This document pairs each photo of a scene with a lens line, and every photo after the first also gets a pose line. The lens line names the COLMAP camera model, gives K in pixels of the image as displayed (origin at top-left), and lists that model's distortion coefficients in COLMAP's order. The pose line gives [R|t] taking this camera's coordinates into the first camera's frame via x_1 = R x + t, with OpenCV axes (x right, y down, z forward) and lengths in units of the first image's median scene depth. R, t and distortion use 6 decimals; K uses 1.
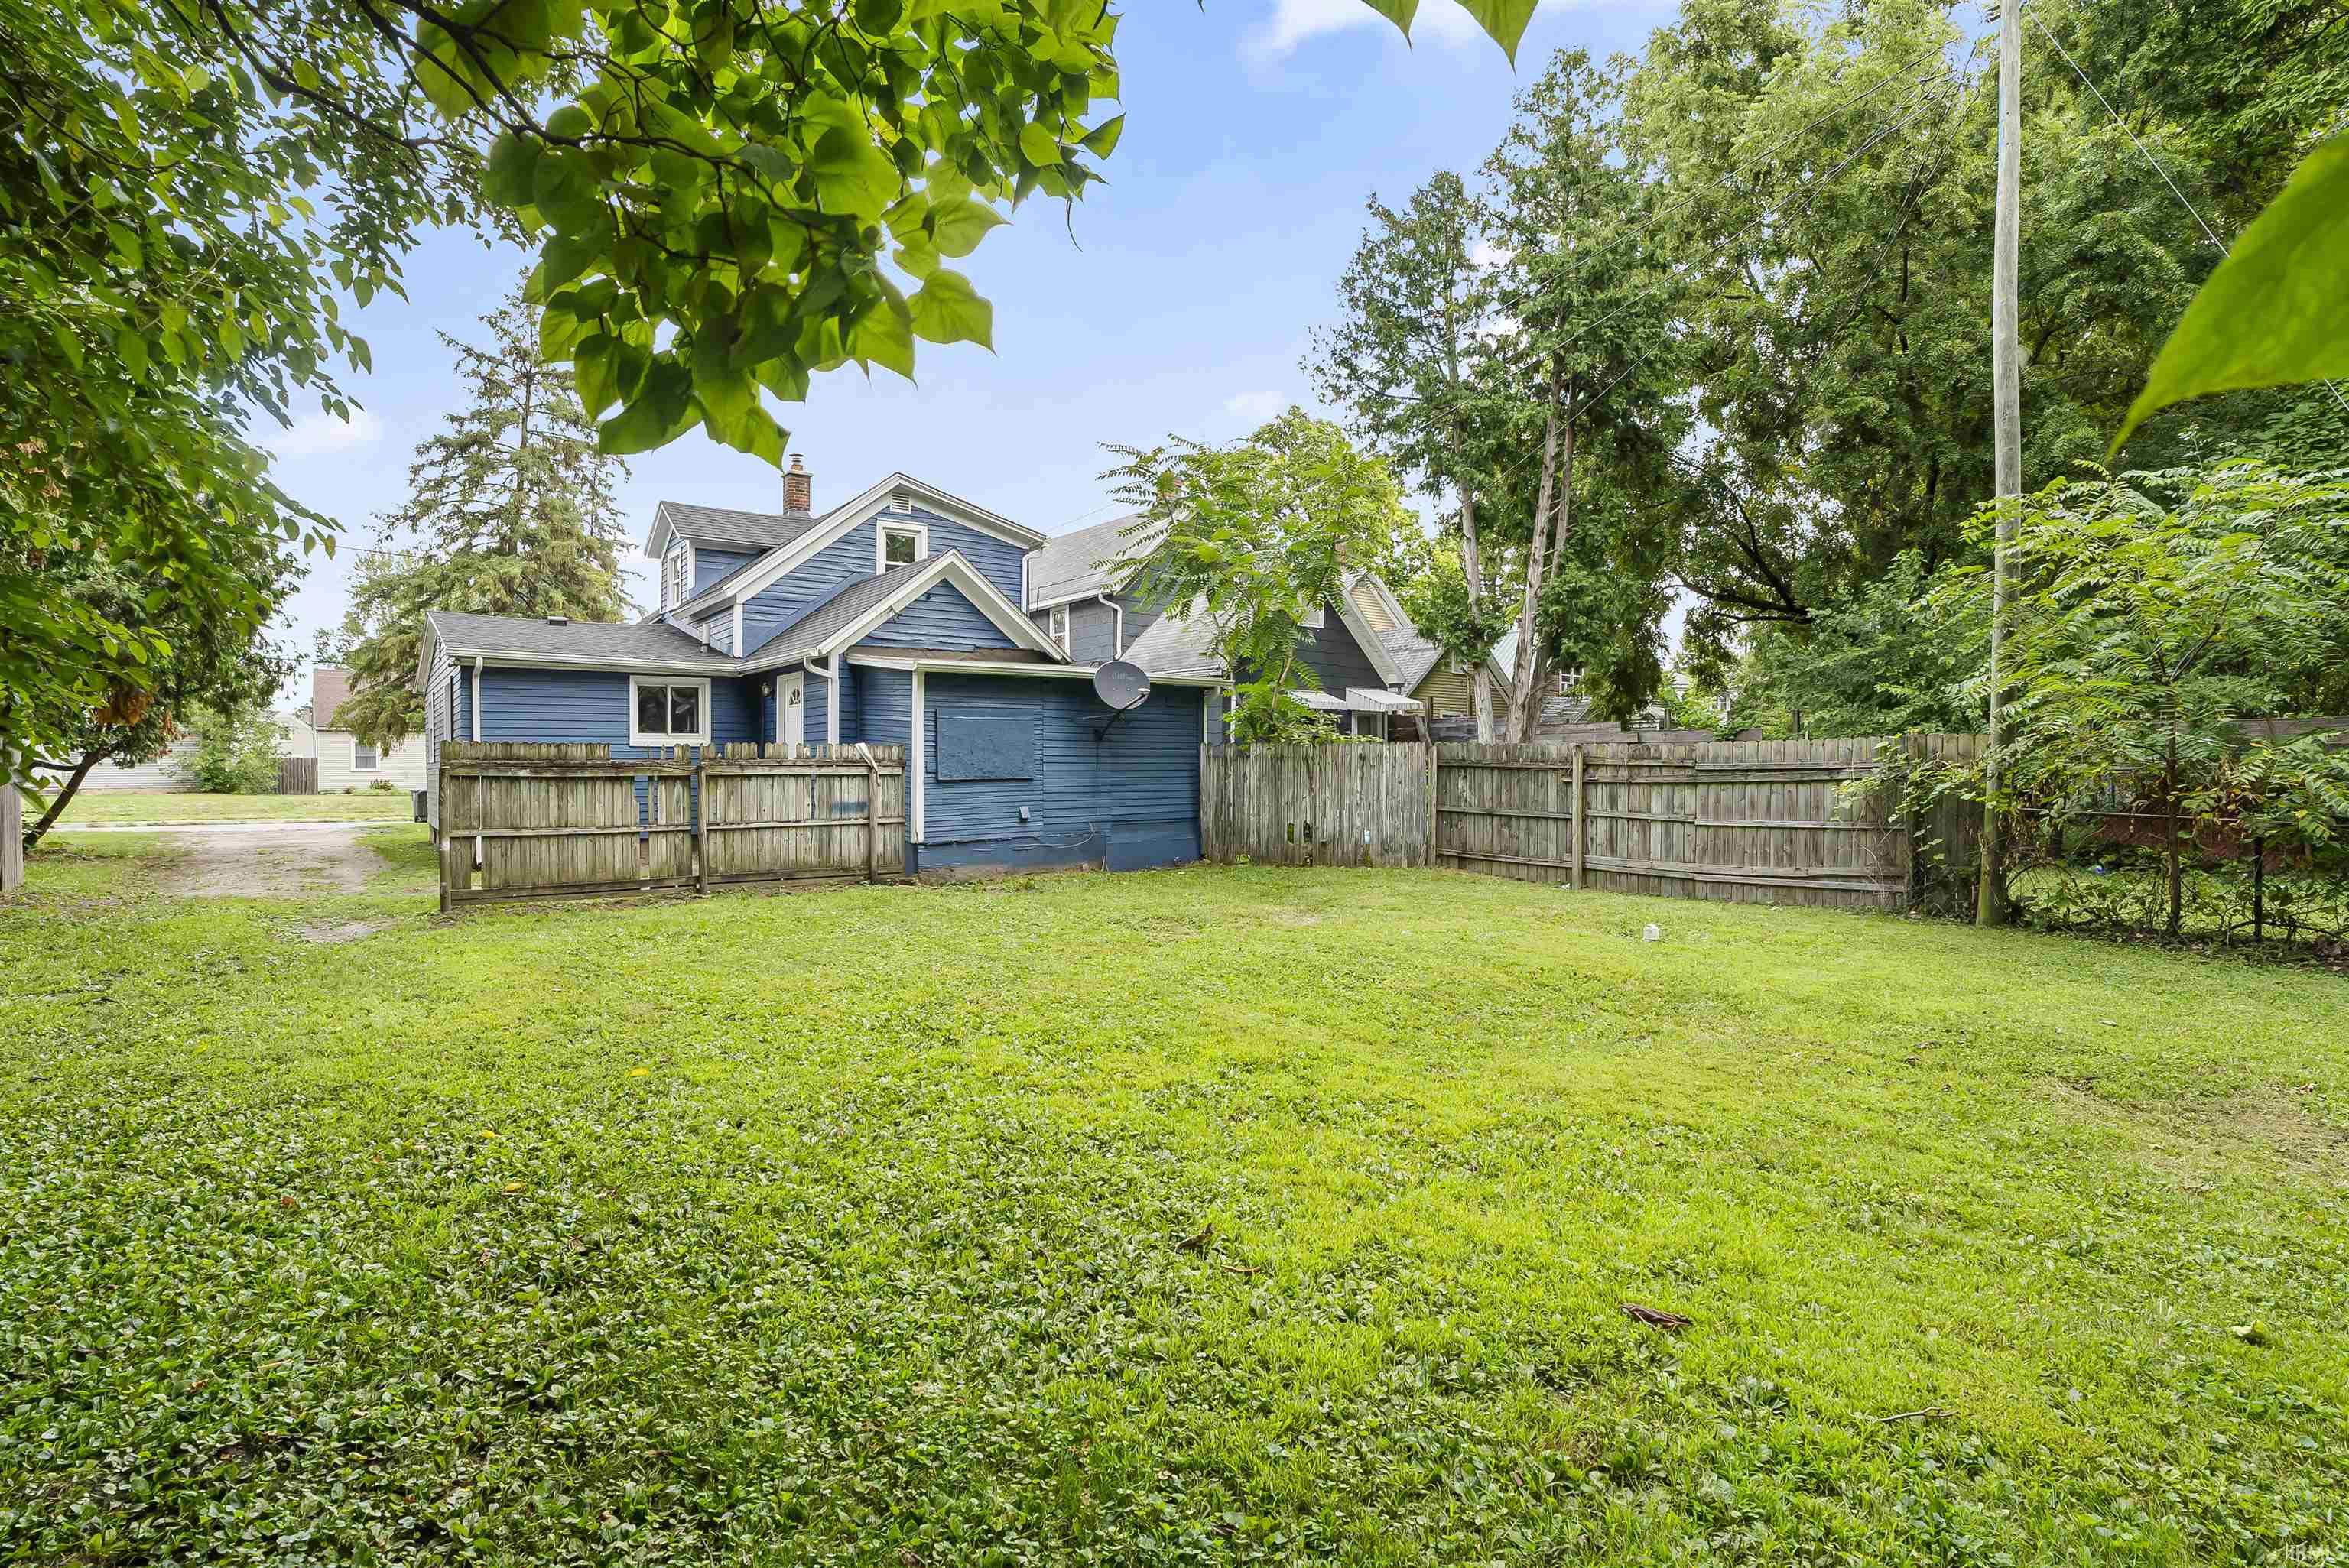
lens RADIAL K [[1083.2, 0, 1180.4], [0, 1083.2, 835.7], [0, 0, 1]] dist [-0.089090, 0.000488]
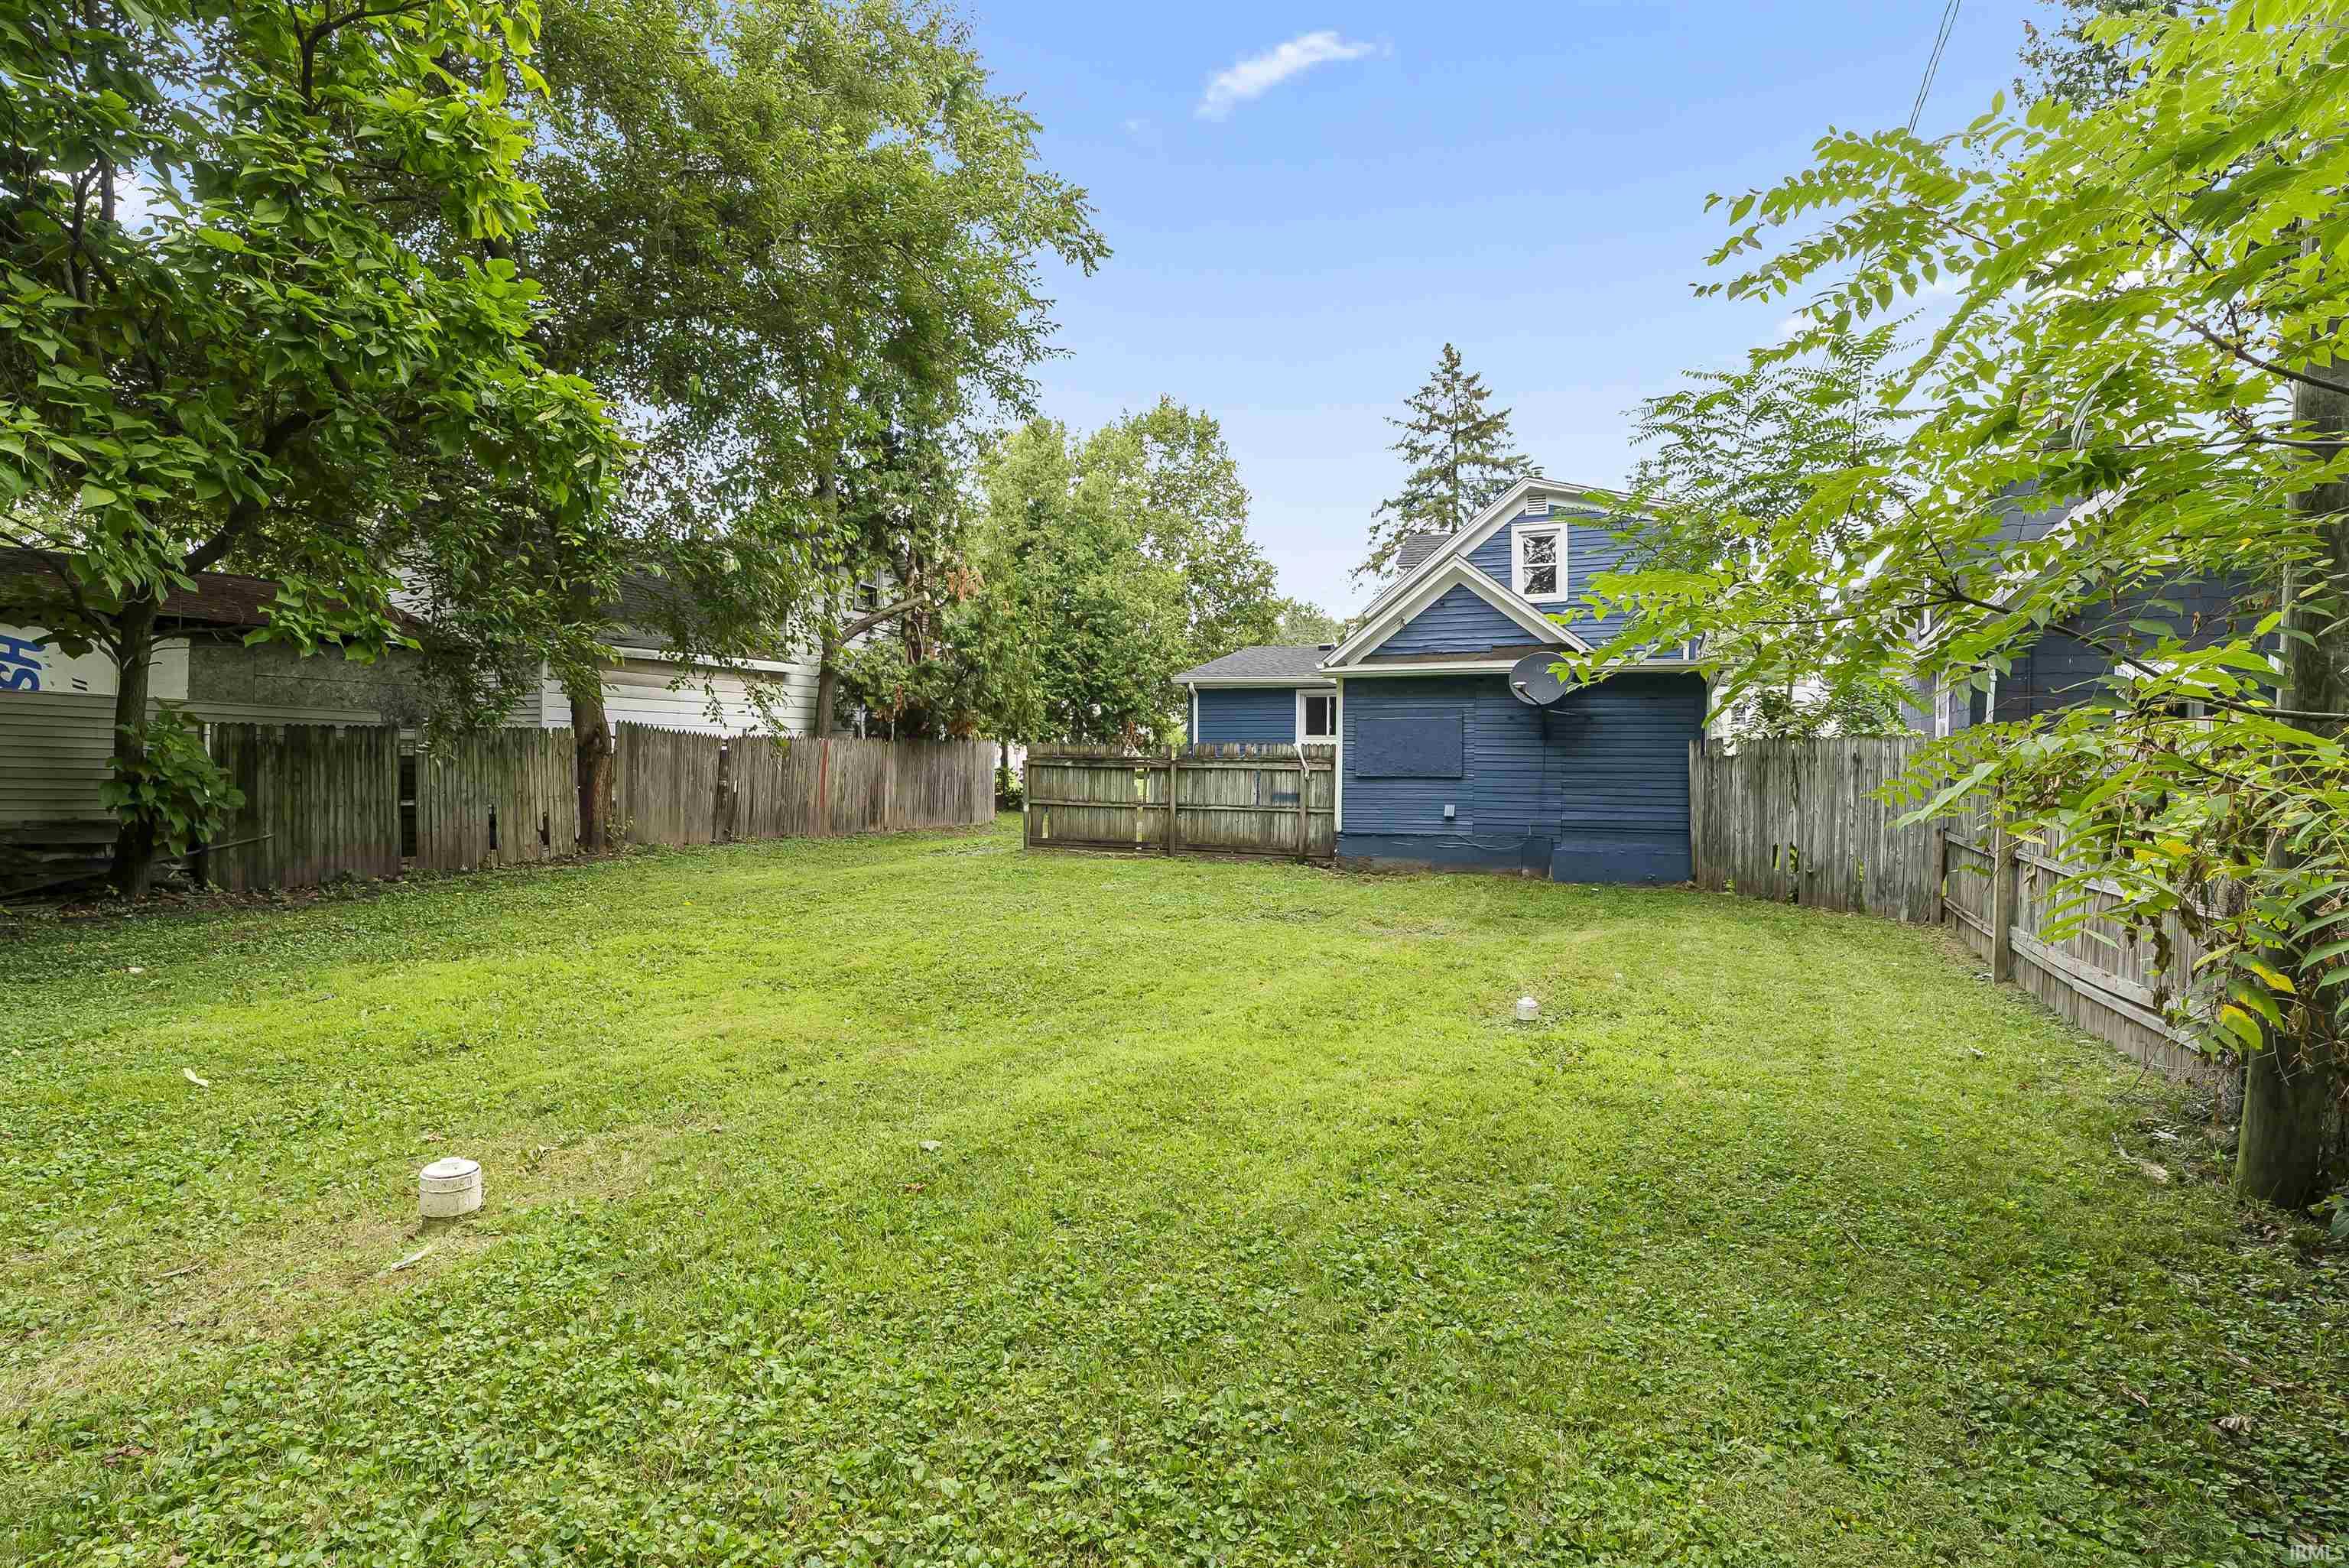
lens RADIAL K [[1083.2, 0, 1180.4], [0, 1083.2, 835.7], [0, 0, 1]] dist [-0.089090, 0.000488]
pose [[0.445213, 0.066097, -0.892982, 0.667314], [-0.065551, 0.997002, 0.041114, -0.023992], [0.893022, 0.040231, 0.448211, 0.339616]]
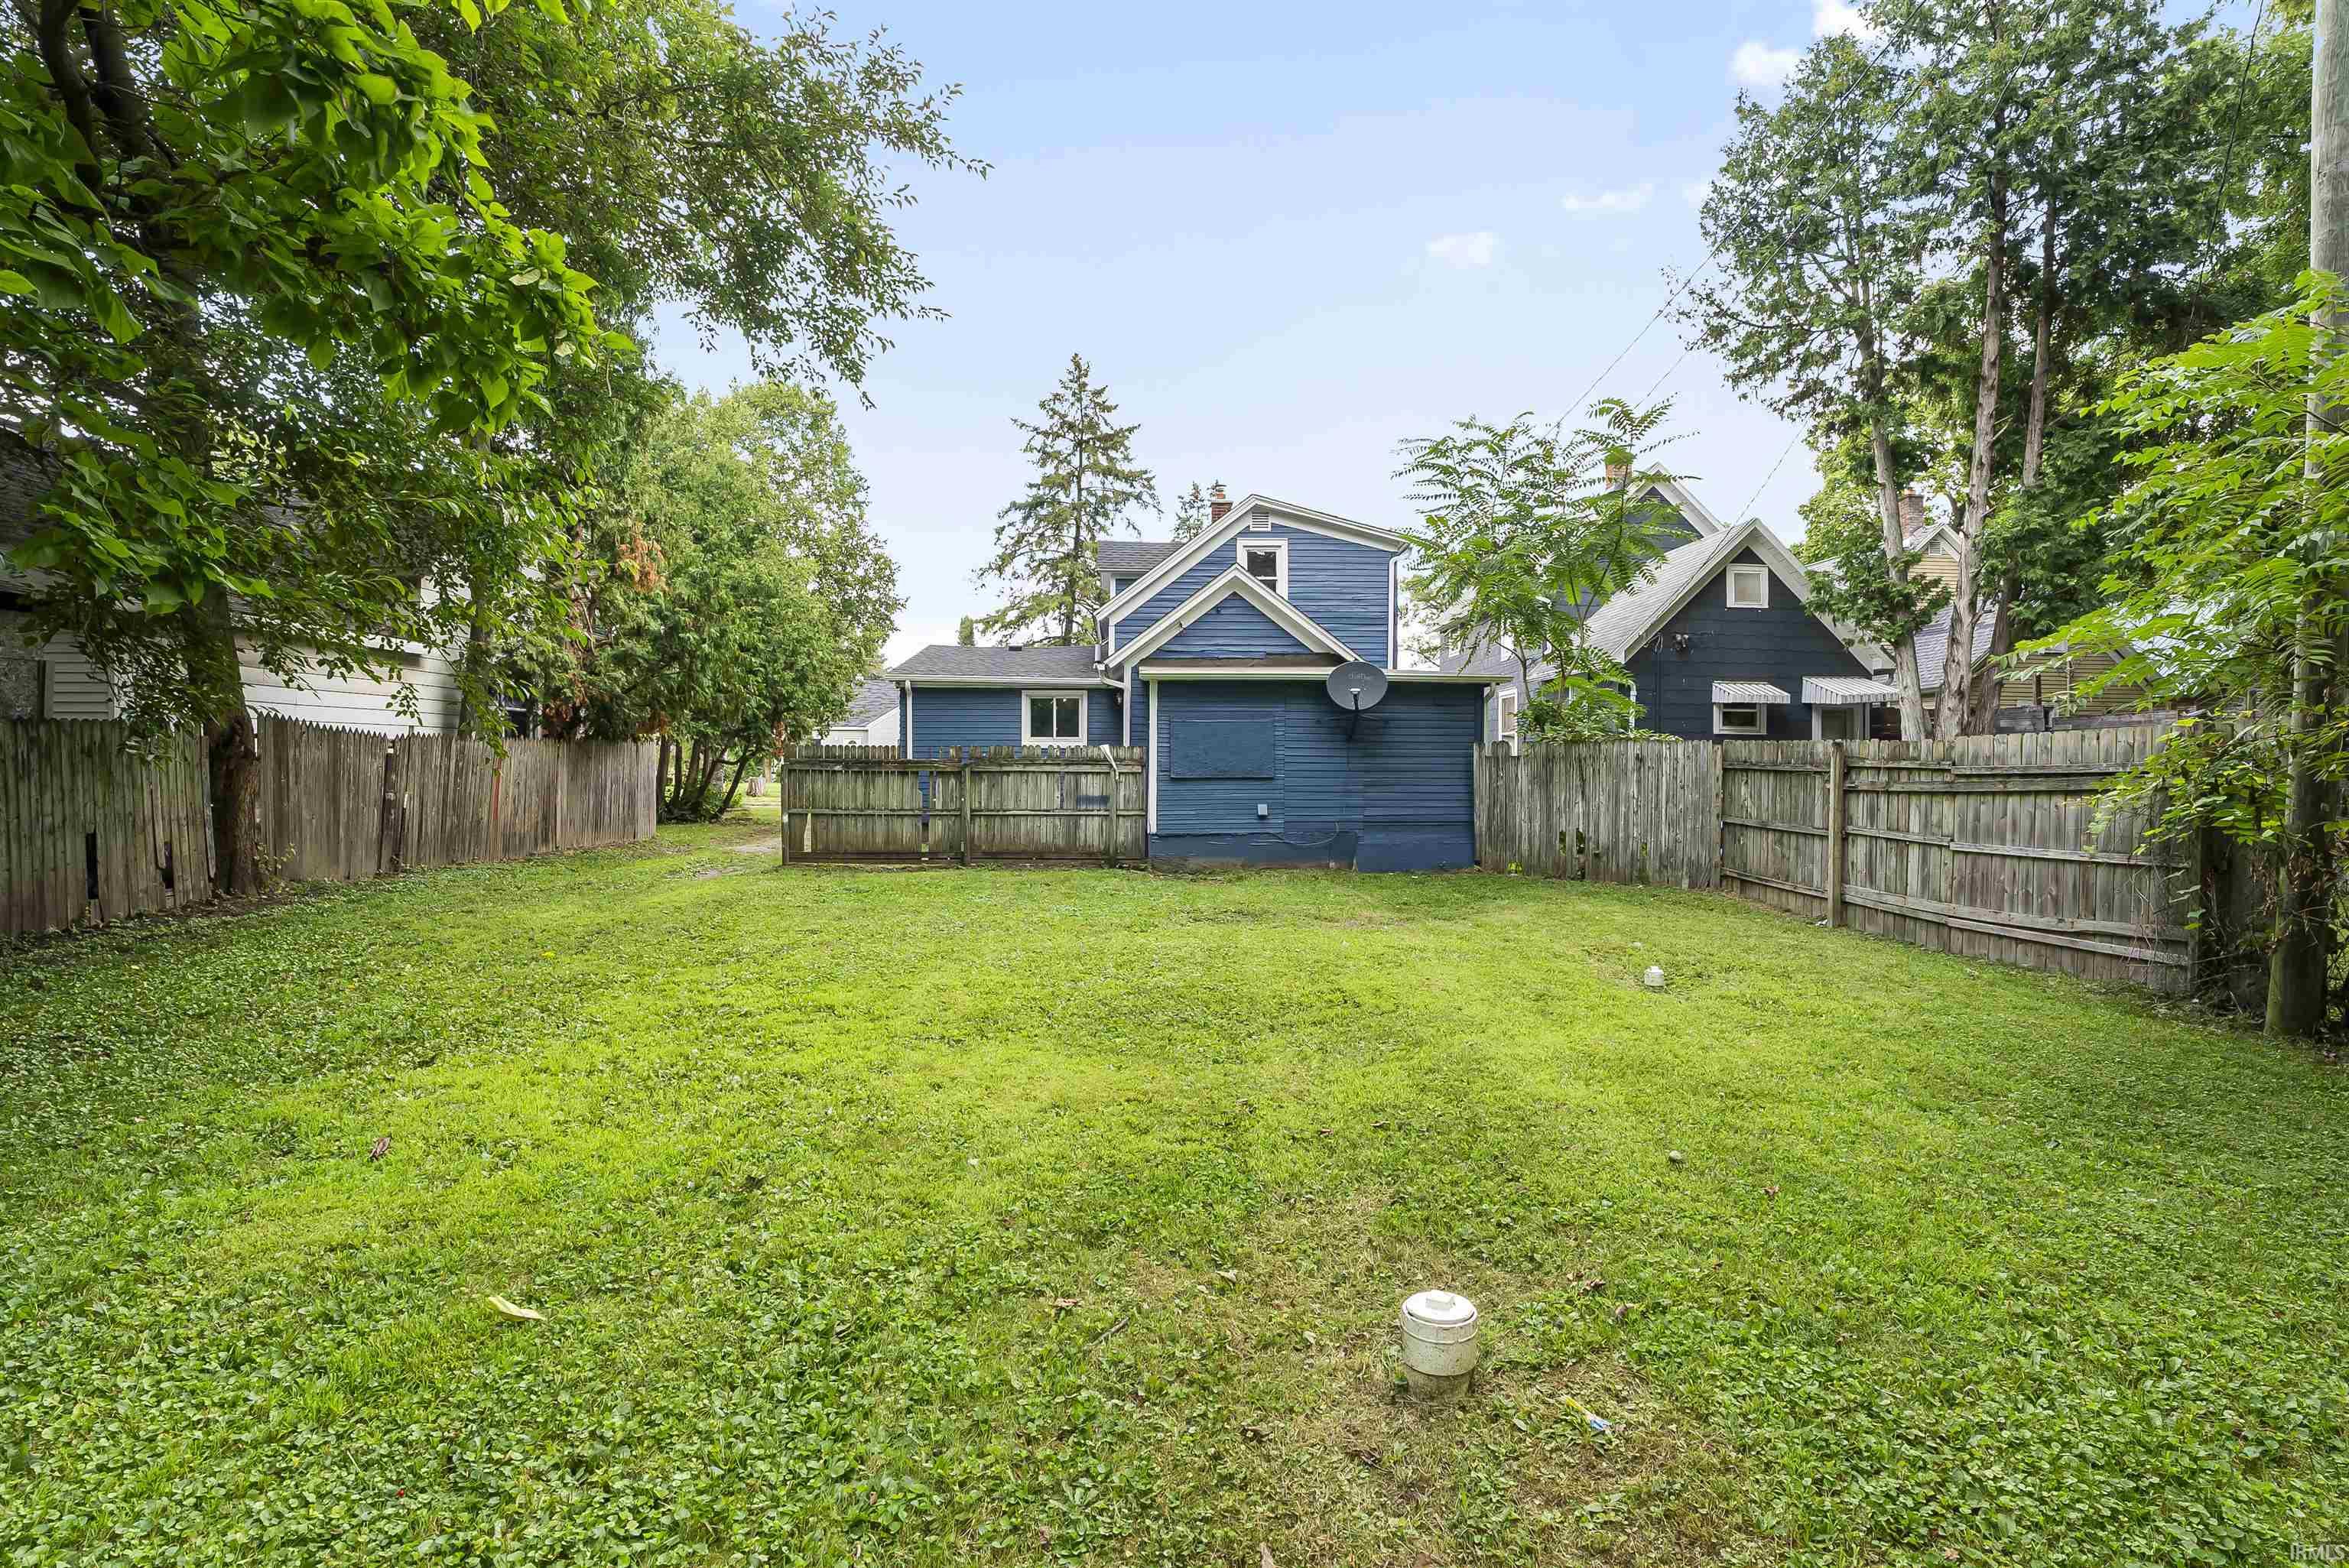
lens RADIAL K [[1083.2, 0, 1180.4], [0, 1083.2, 835.7], [0, 0, 1]] dist [-0.089090, 0.000488]
pose [[0.802619, 0.041249, -0.595064, 0.436587], [-0.042563, 0.999024, 0.011842, -0.005470], [0.594972, 0.015823, 0.803591, 0.109835]]
